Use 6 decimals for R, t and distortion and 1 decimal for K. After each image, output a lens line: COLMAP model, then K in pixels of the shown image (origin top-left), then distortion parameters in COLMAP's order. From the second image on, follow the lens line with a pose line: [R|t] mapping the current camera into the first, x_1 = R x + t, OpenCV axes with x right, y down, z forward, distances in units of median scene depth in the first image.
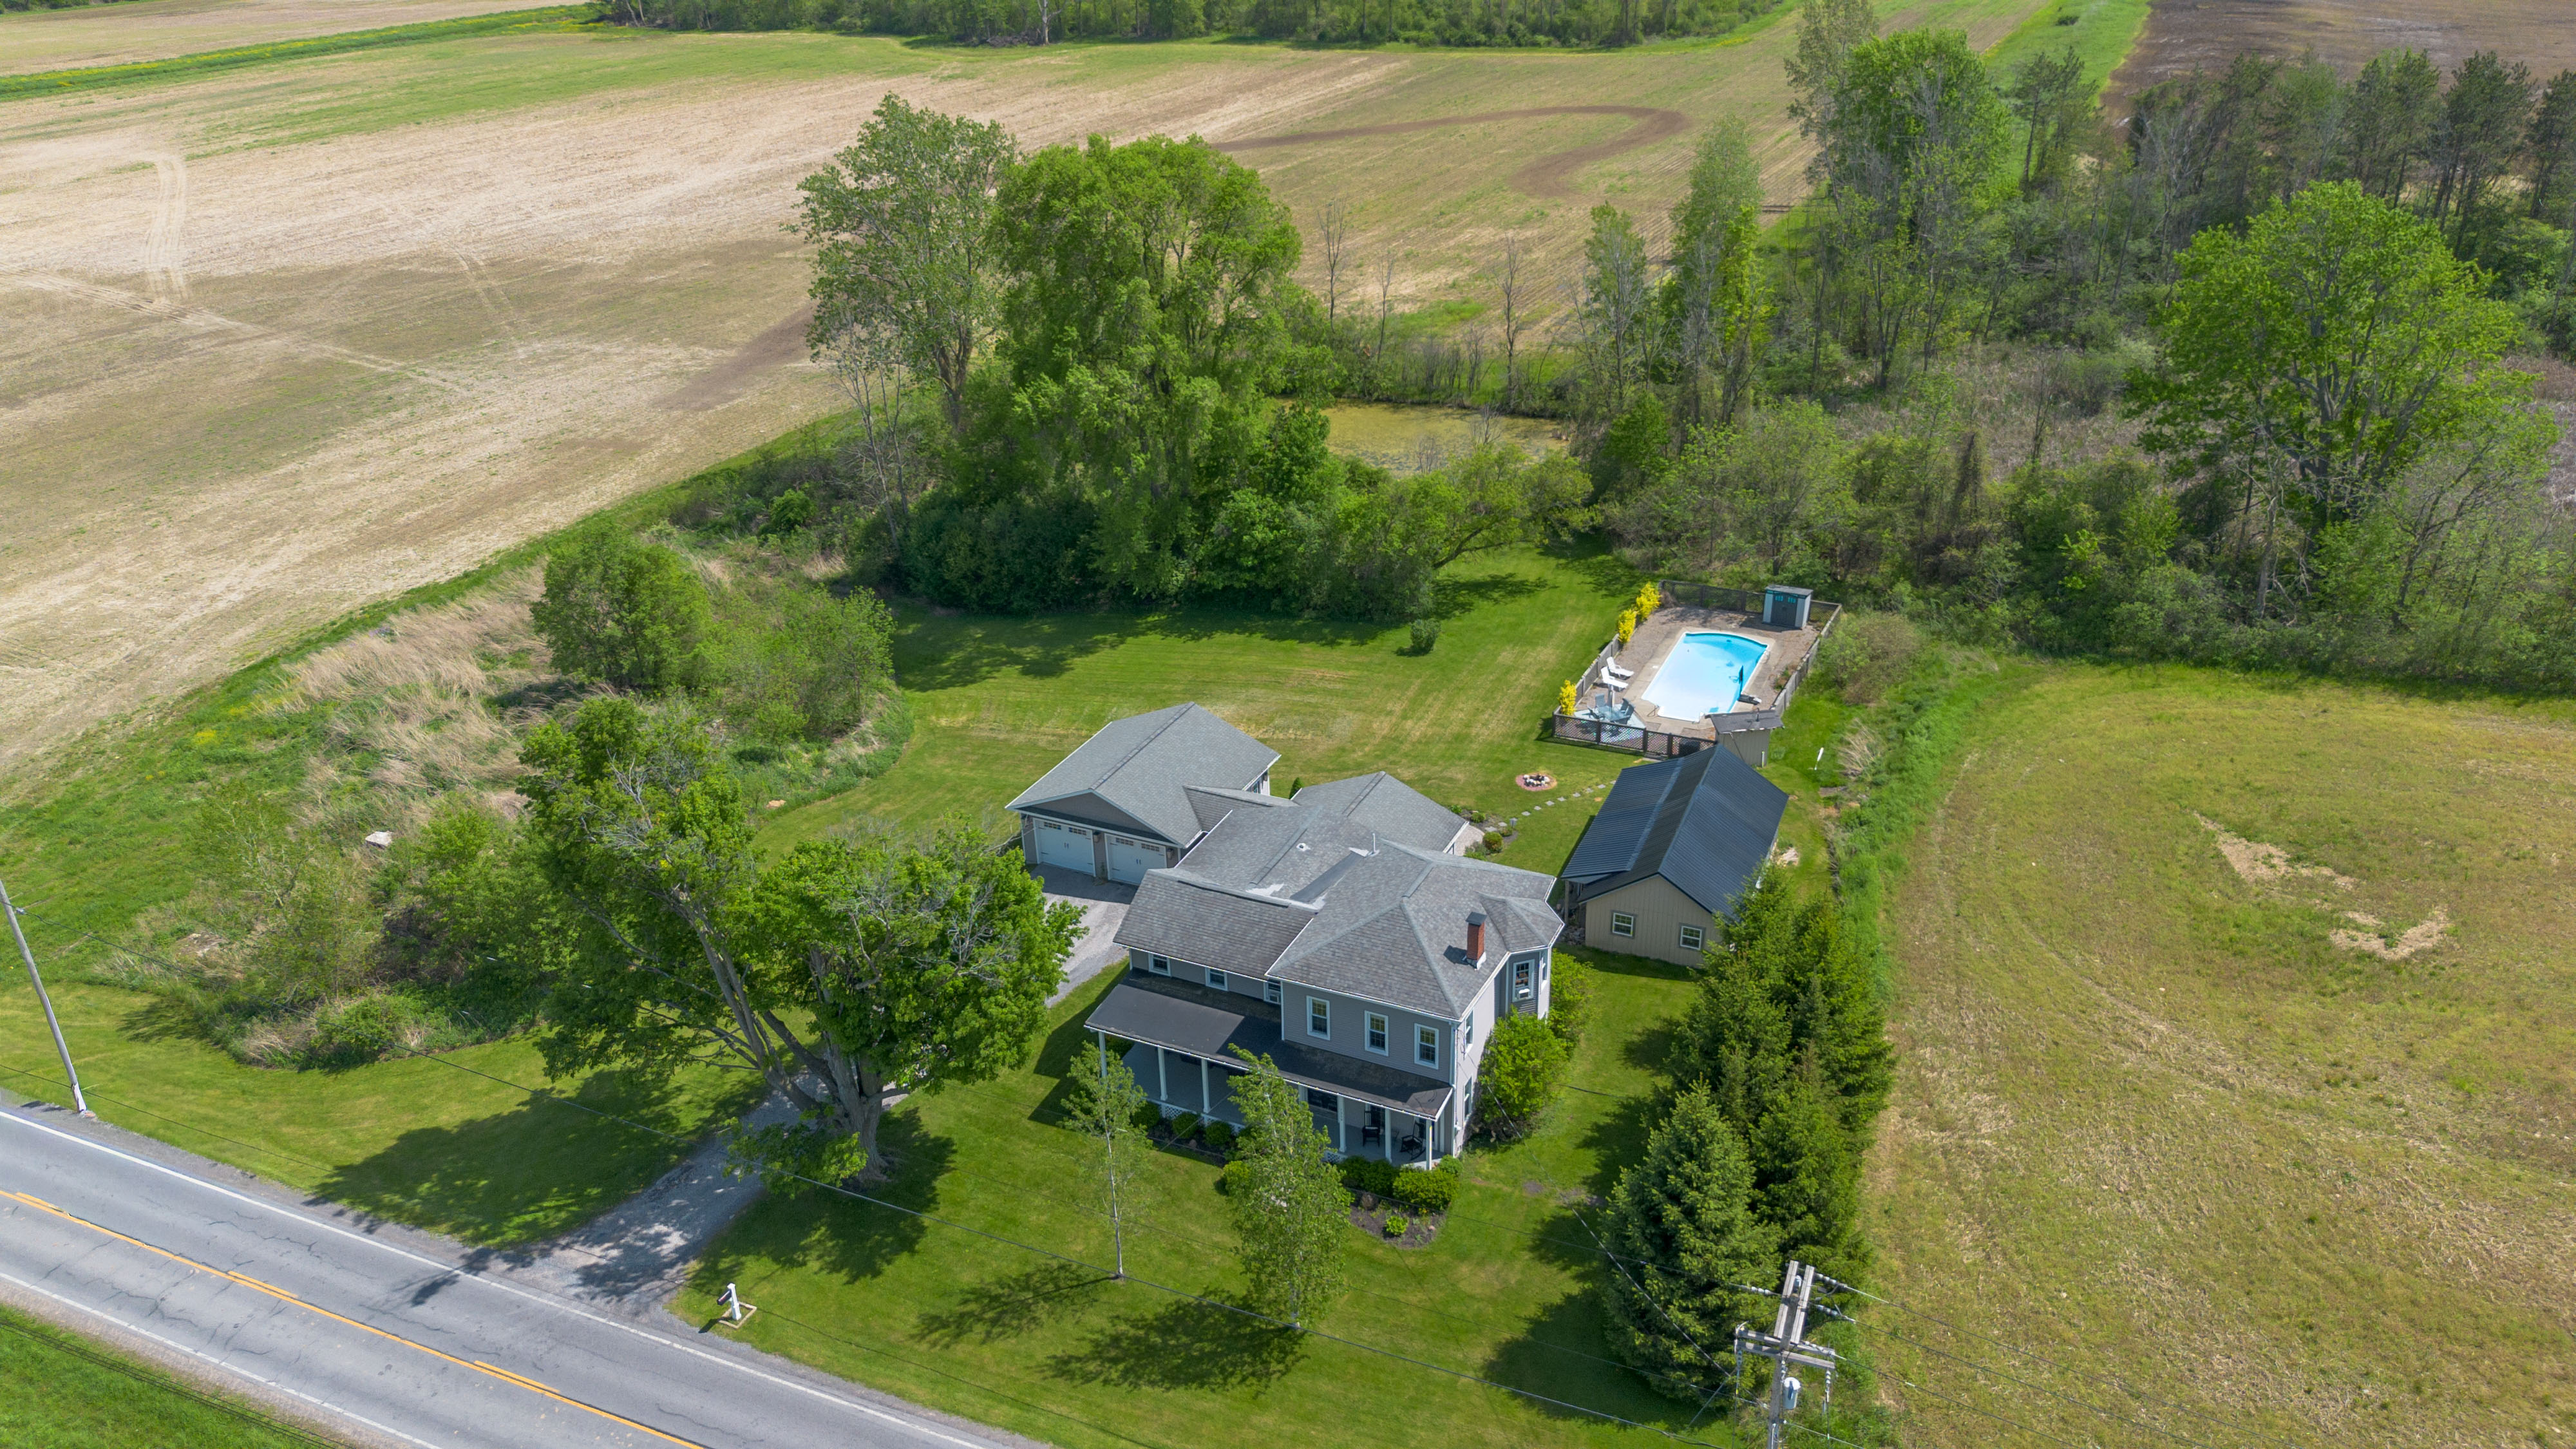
lens RADIAL K [[1836.1, 0, 1279.4], [0, 1836.1, 722.1], [0, 0, 1]] dist [0.069463, -0.072857]
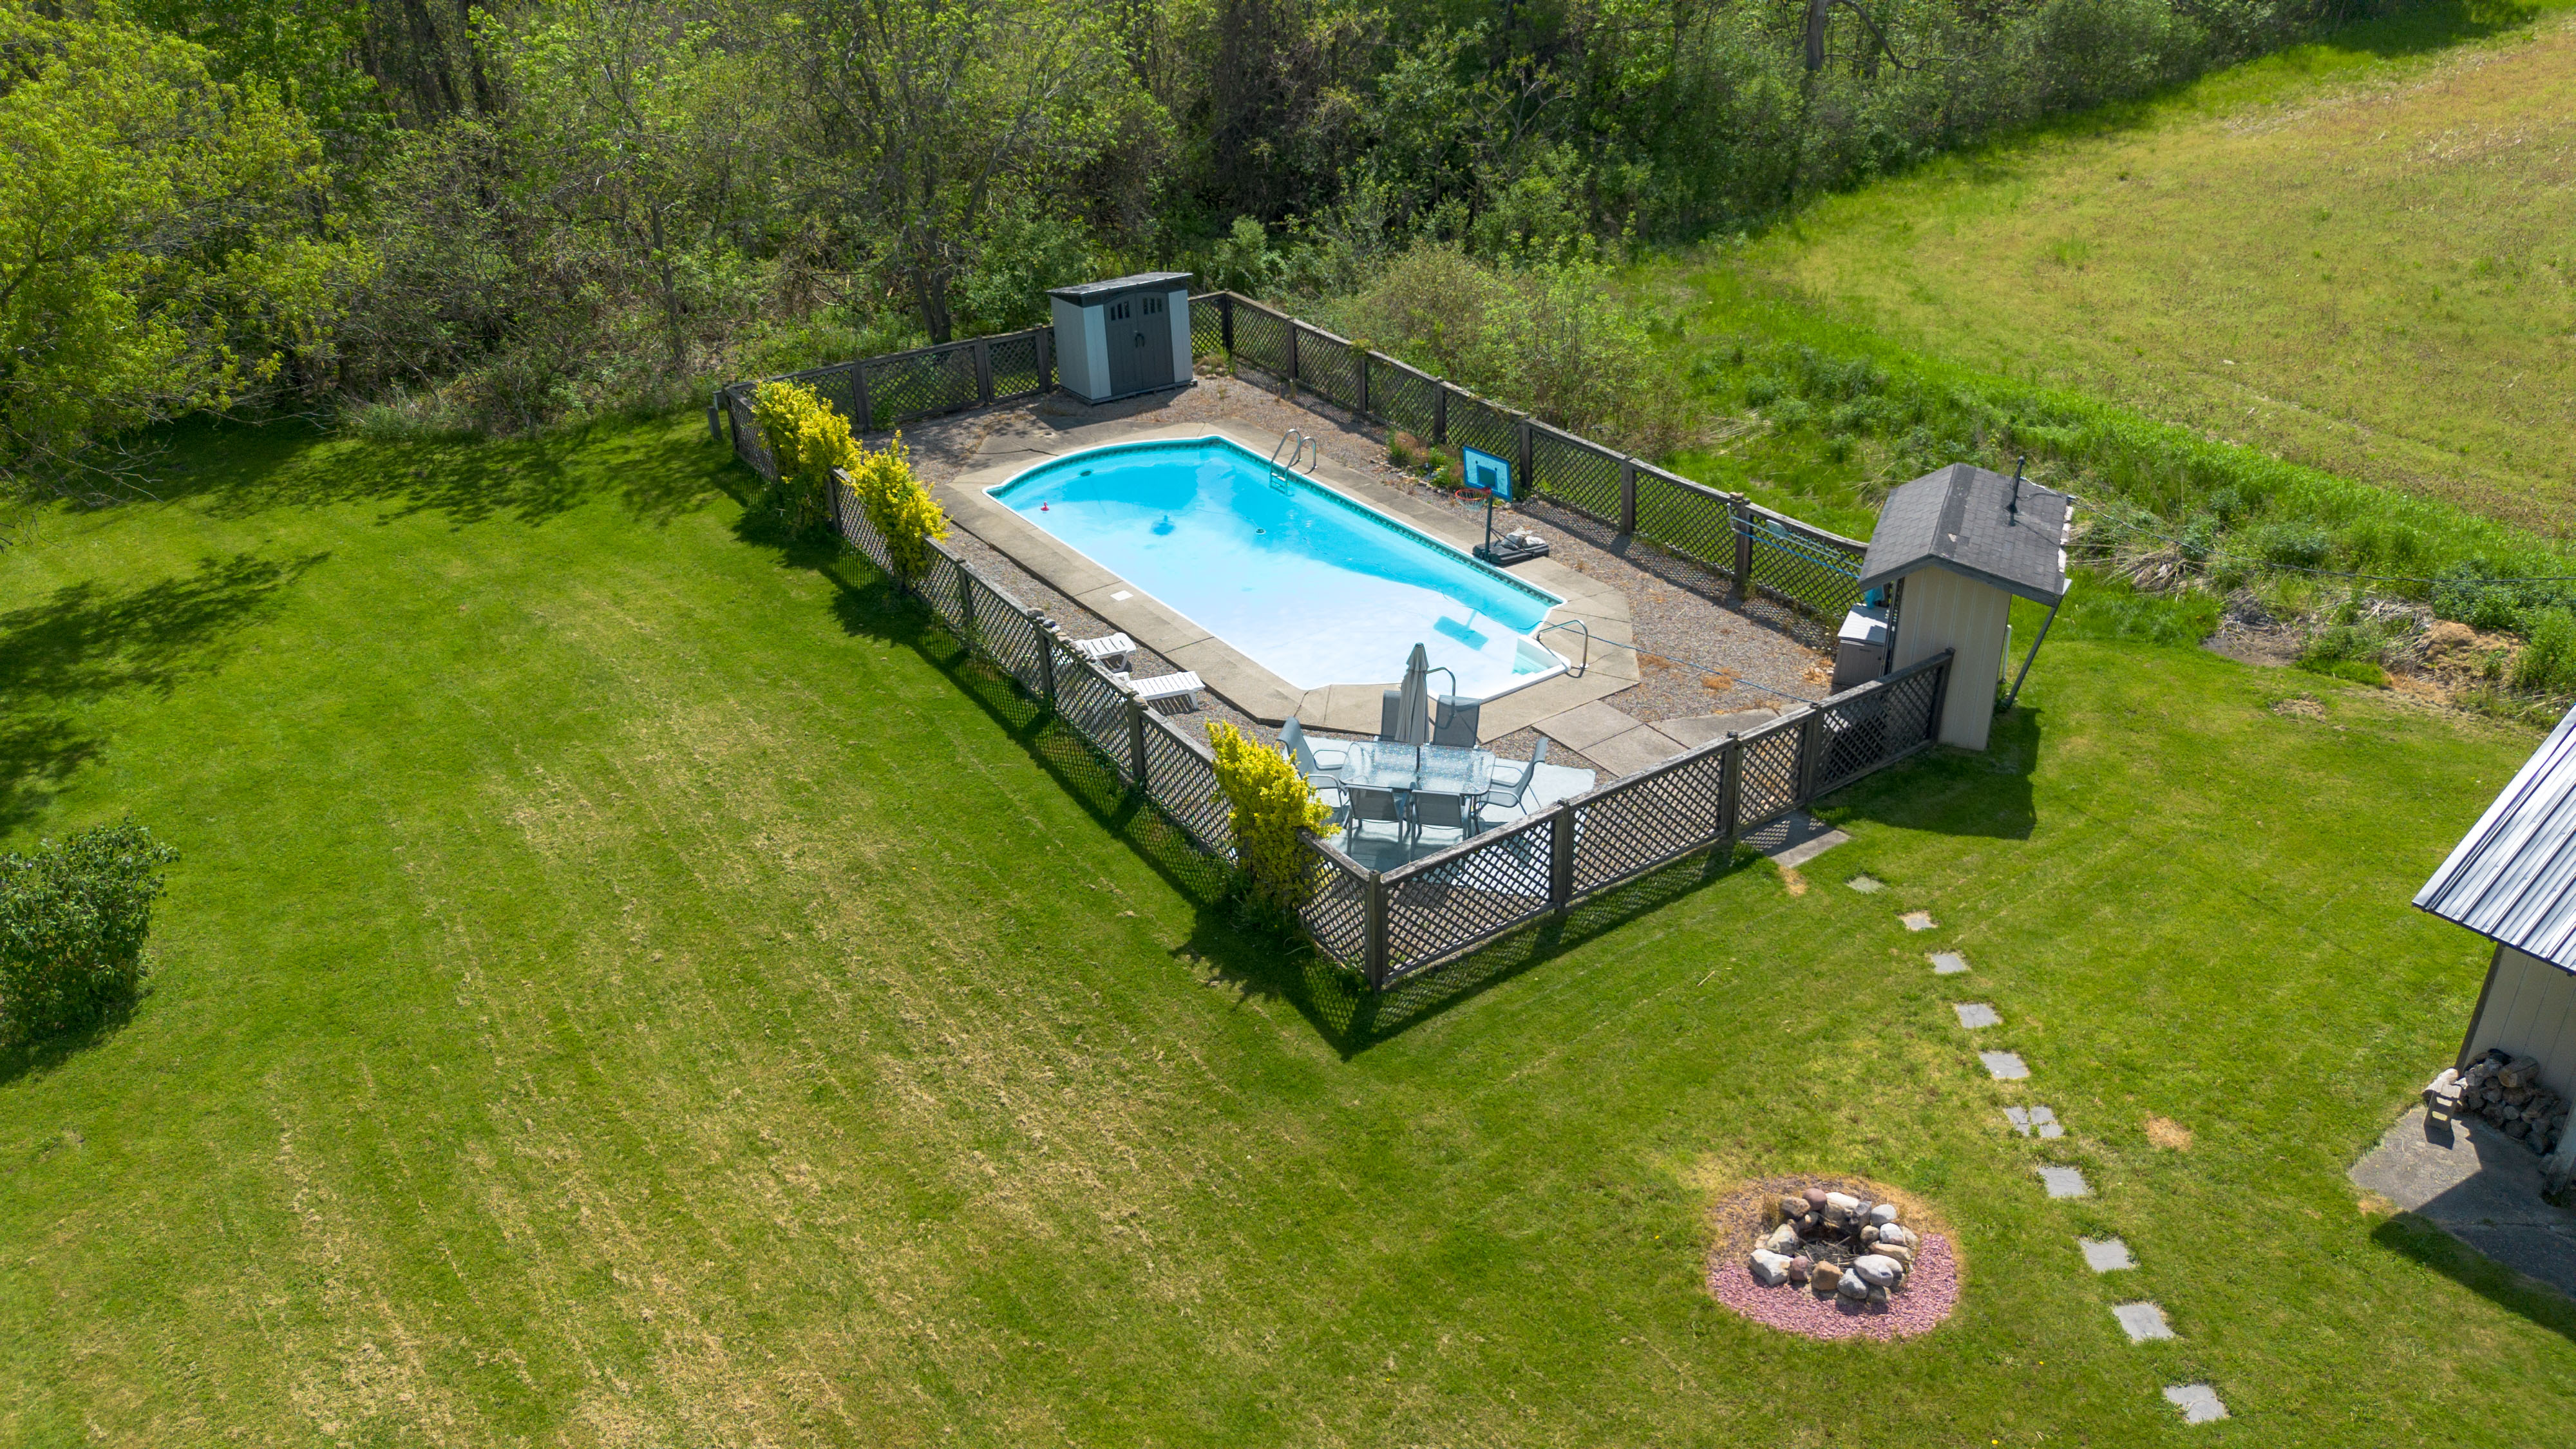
lens RADIAL K [[1836.1, 0, 1279.4], [0, 1836.1, 722.1], [0, 0, 1]] dist [0.069463, -0.072857]
pose [[0.505004, -0.388251, 0.770865, 0.005205], [0.395548, 0.897914, 0.193111, -0.053276], [-0.767146, 0.207392, 0.607022, 0.797455]]
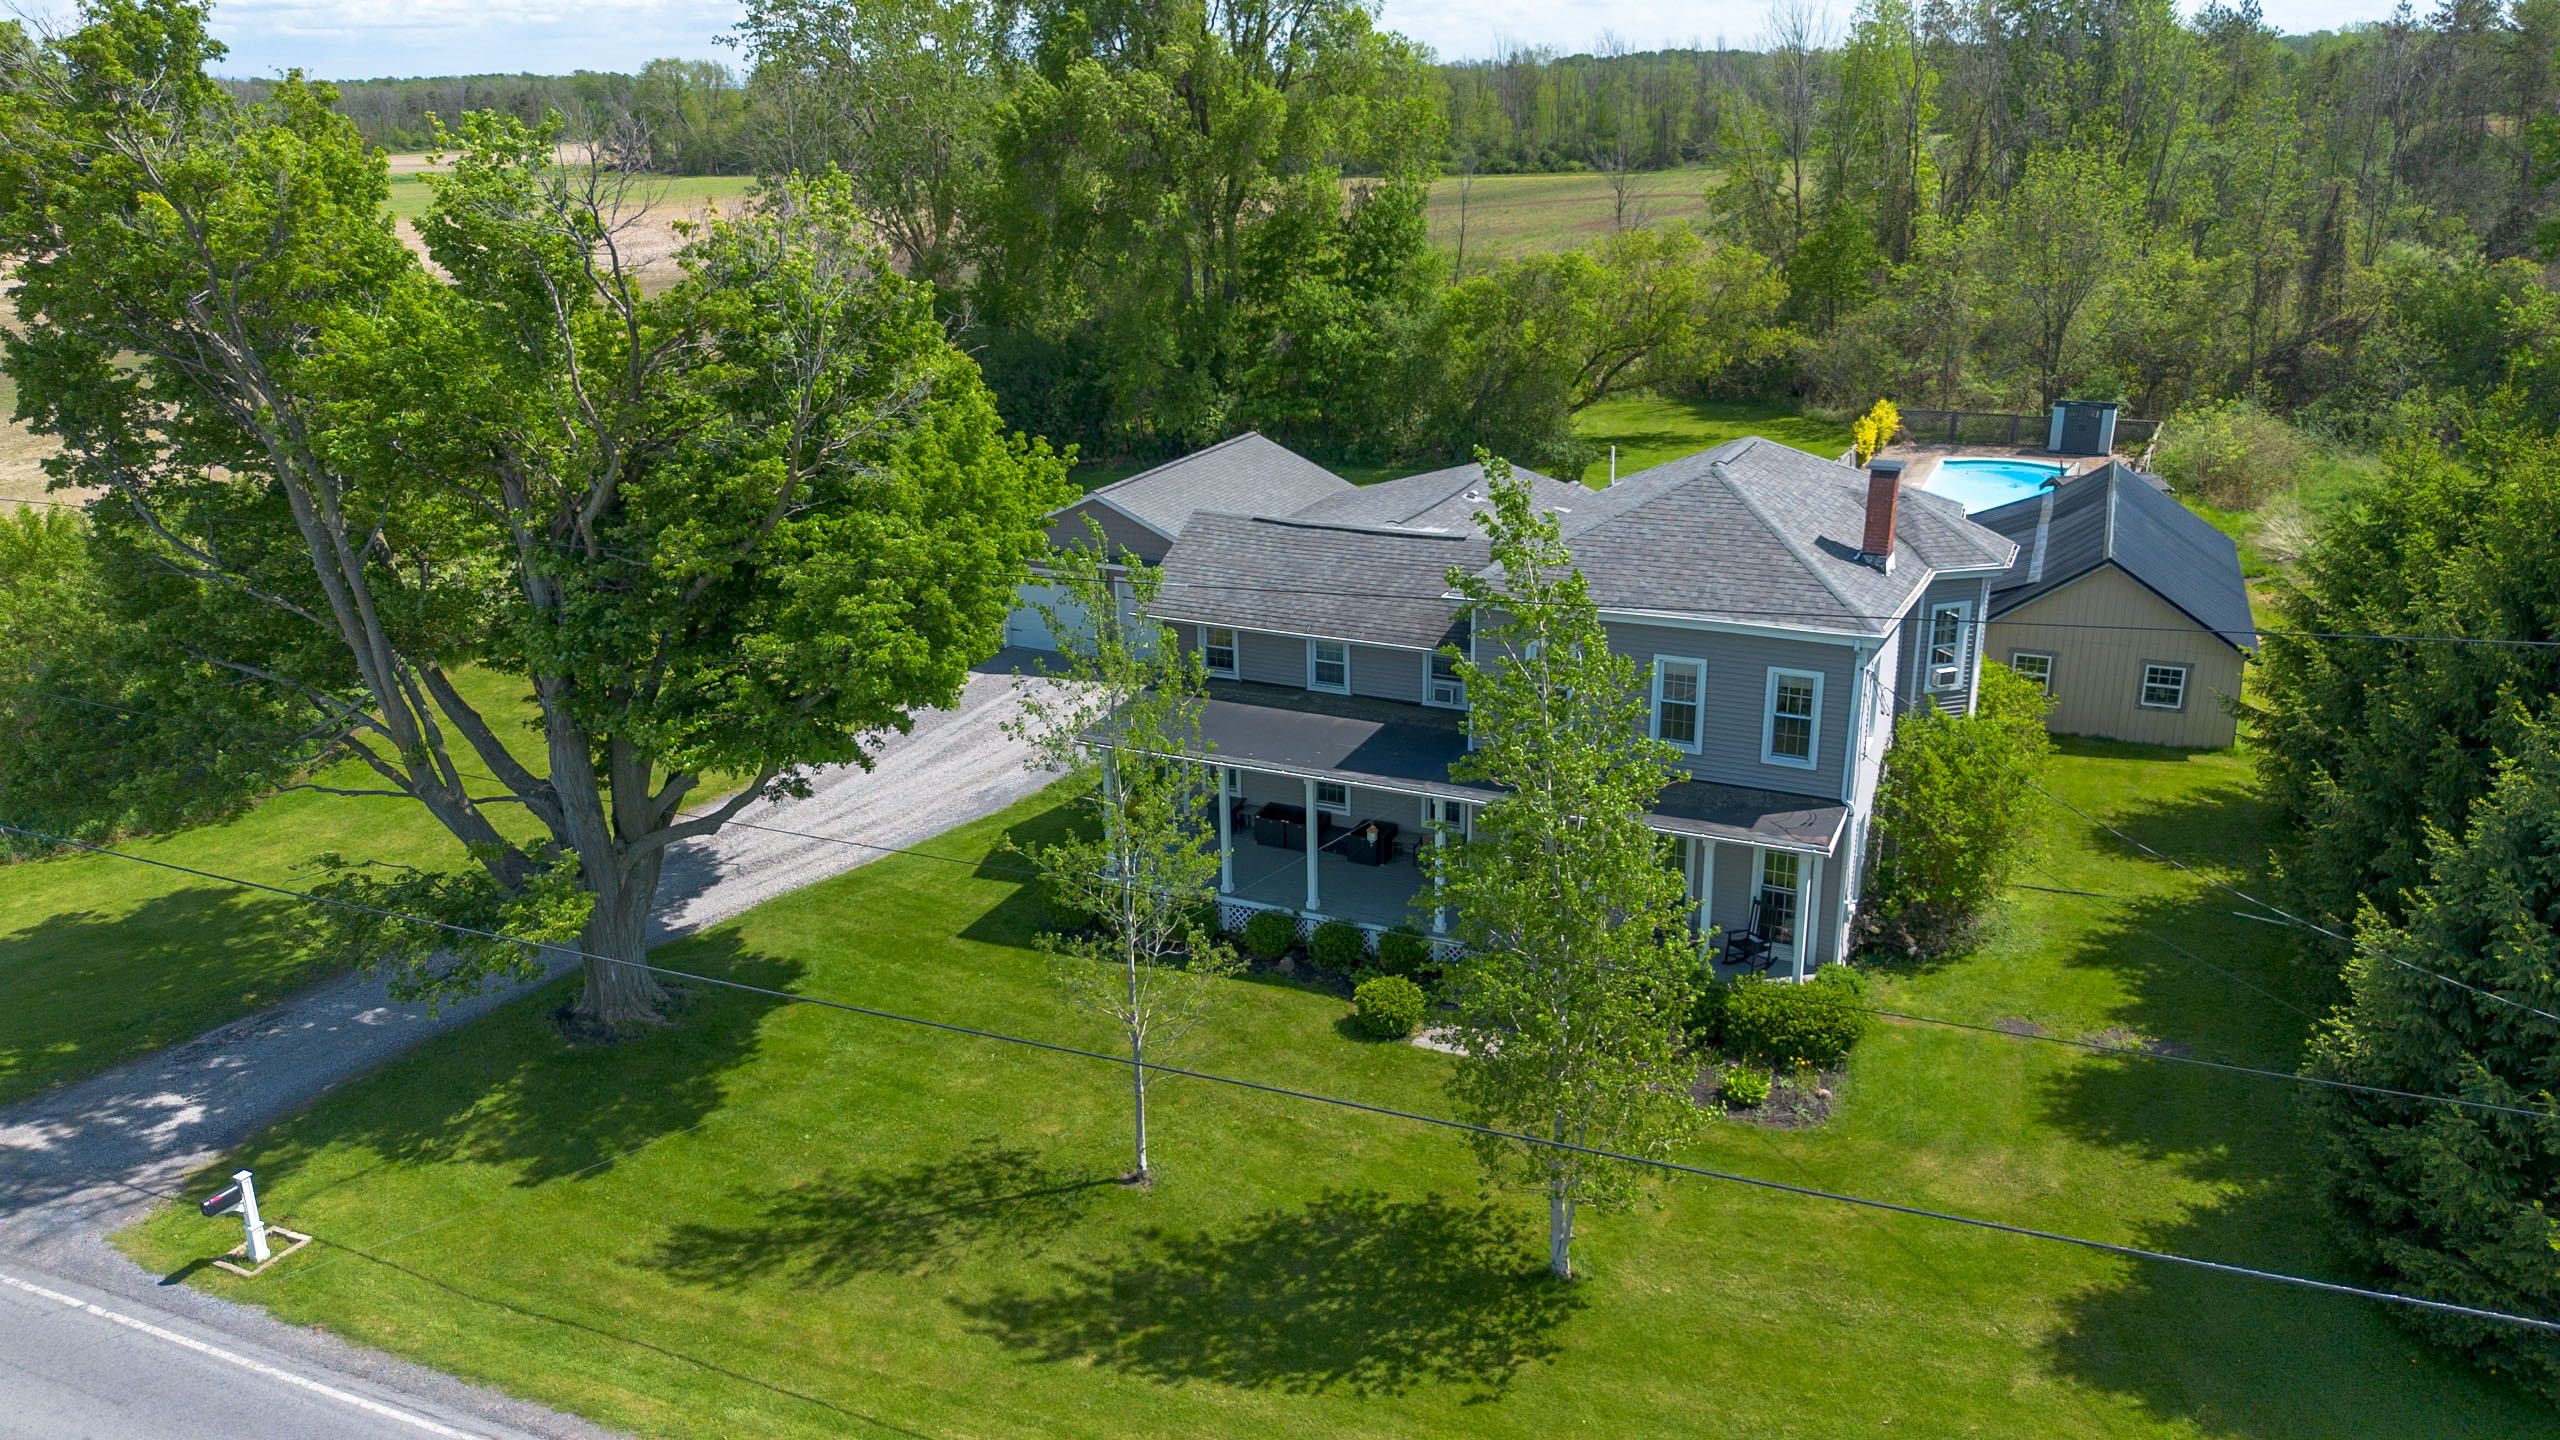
lens RADIAL K [[1821.6, 0, 1280.0], [0, 1821.6, 720.0], [0, 0, 1]] dist [0.059393, -0.057815]
pose [[0.999941, 0.010852, 0.000097, -0.031366], [-0.010749, 0.991605, -0.128859, 0.143803], [-0.001494, 0.128851, 0.991663, 0.319304]]
